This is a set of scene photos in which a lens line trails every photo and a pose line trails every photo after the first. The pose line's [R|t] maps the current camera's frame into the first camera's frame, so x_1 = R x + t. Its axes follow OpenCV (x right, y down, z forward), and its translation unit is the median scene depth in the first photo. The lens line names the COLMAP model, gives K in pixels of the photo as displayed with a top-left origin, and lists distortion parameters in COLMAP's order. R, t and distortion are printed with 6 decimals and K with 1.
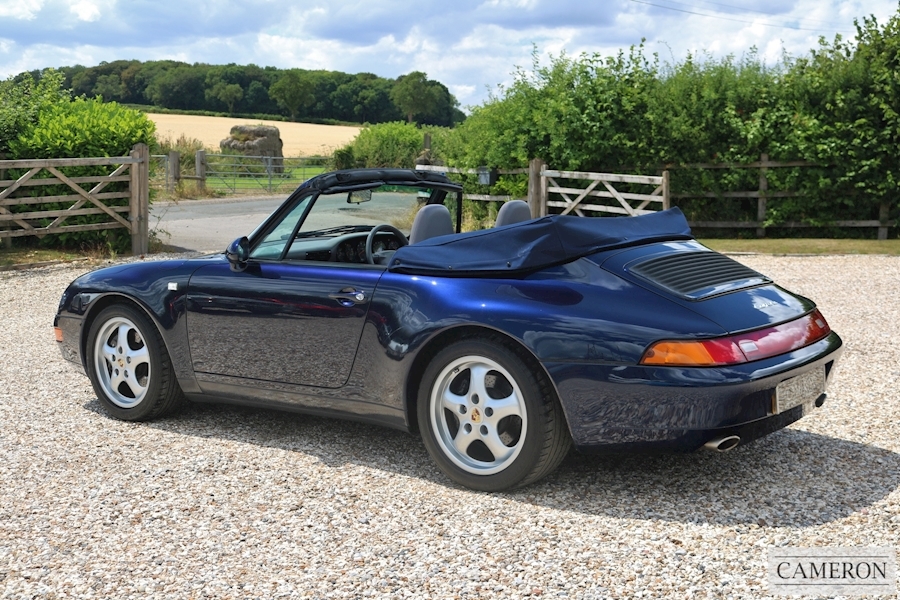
lens RADIAL K [[1186.6, 0, 450.0], [0, 1186.6, 300.0], [0, 0, 1]] dist [-0.084410, 0.042527]
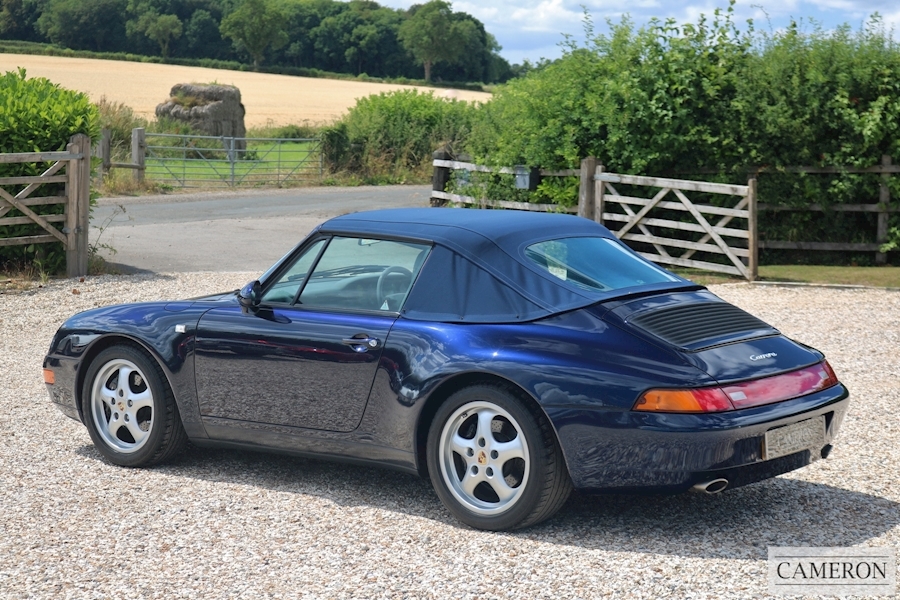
lens RADIAL K [[1716.9, 0, 450.0], [0, 1716.9, 300.0], [0, 0, 1]] dist [-0.014322, 0.055188]
pose [[0.999739, 0.013555, -0.018410, 0.004843], [-0.013941, 0.999682, -0.021025, -0.002605], [0.018119, 0.021277, 0.999609, -0.132116]]
